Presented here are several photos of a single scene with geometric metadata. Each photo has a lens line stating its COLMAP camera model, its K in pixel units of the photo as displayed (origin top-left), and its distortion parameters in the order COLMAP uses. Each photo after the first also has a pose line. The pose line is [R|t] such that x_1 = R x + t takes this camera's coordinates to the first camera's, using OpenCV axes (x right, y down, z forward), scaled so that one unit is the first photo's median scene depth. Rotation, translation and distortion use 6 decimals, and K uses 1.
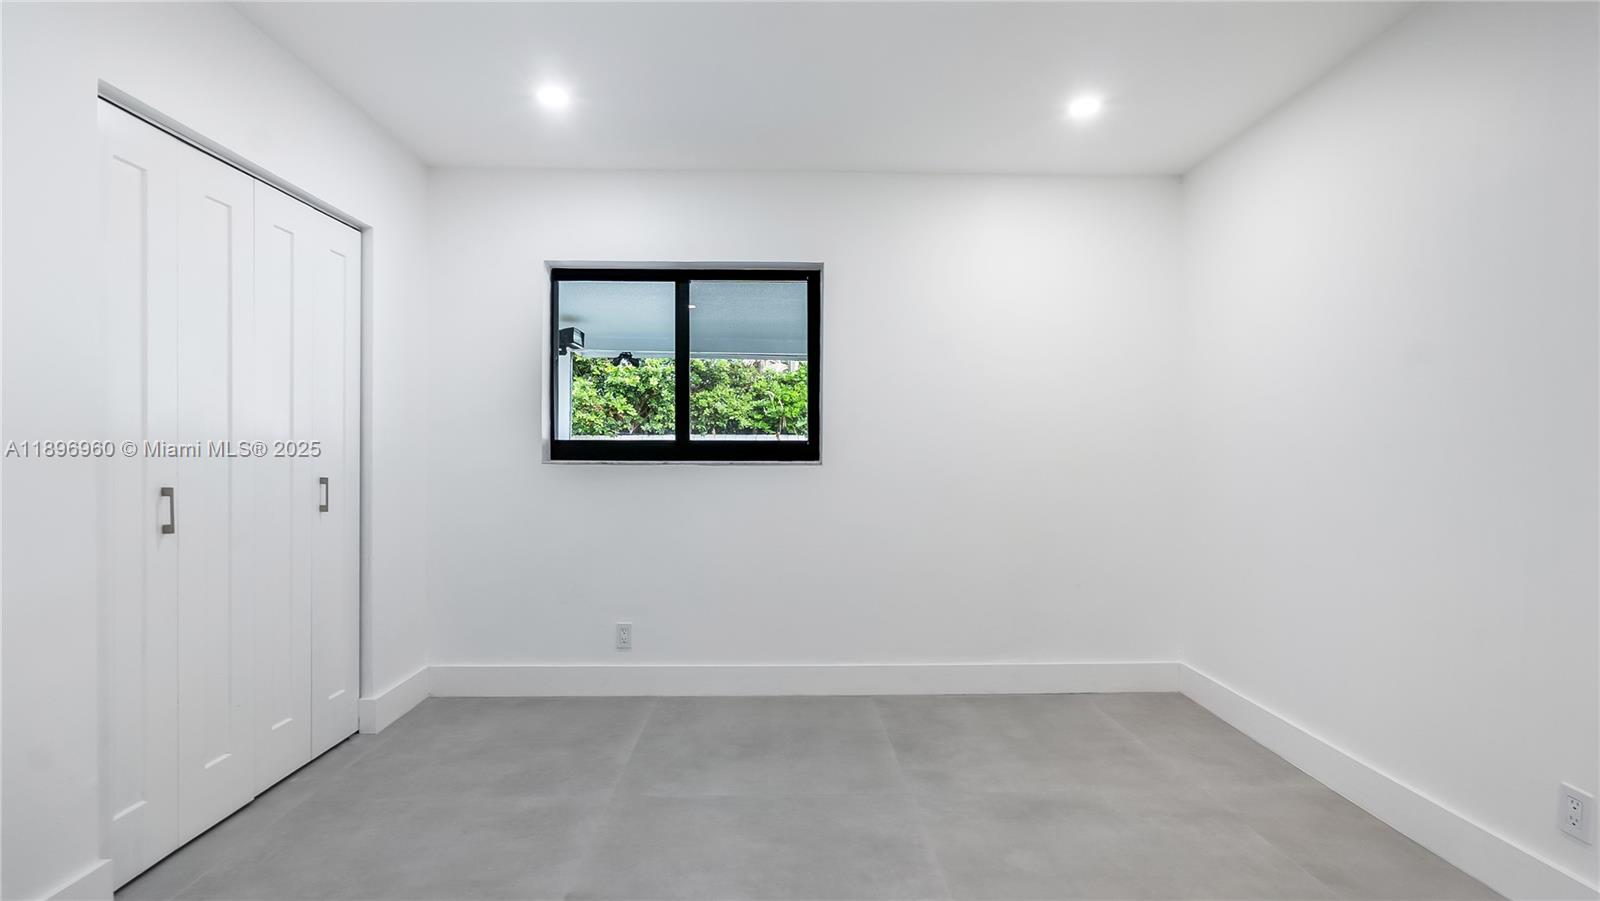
lens RADIAL K [[742.0, 0, 794.1], [0, 742.0, 455.7], [0, 0, 1]] dist [-0.010551, 0.002349]
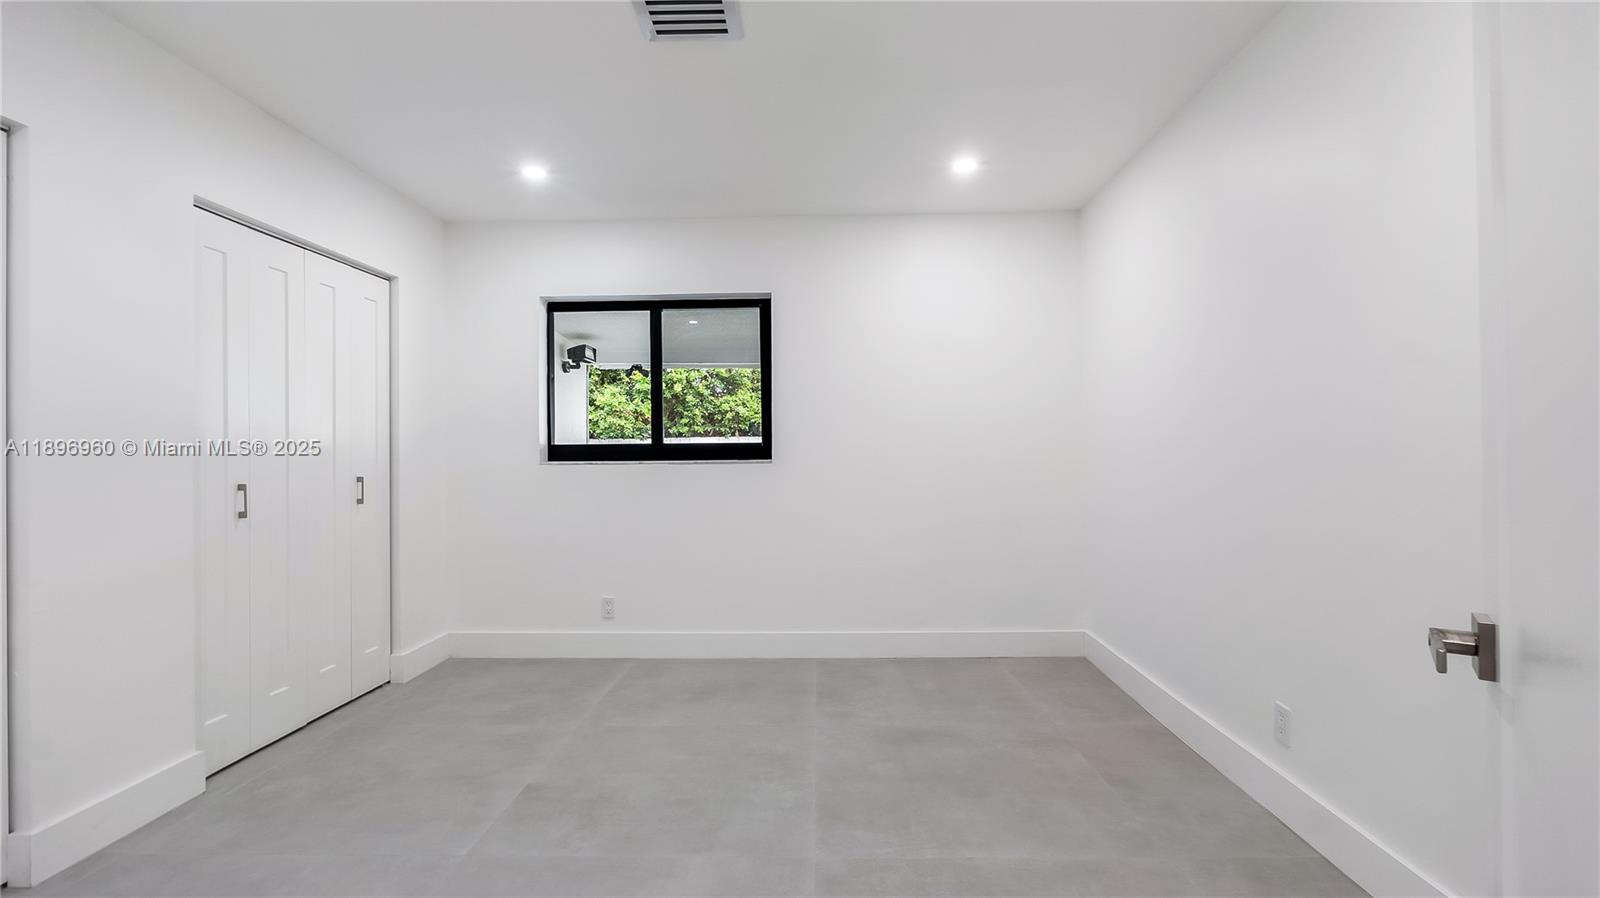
lens RADIAL K [[742.0, 0, 805.2], [0, 742.0, 447.5], [0, 0, 1]] dist [-0.010551, 0.002349]
pose [[0.998568, -0.012164, -0.052102, 0.178713], [0.011553, 0.999861, -0.012012, 0.003123], [0.052241, 0.011392, 0.998570, -0.211174]]
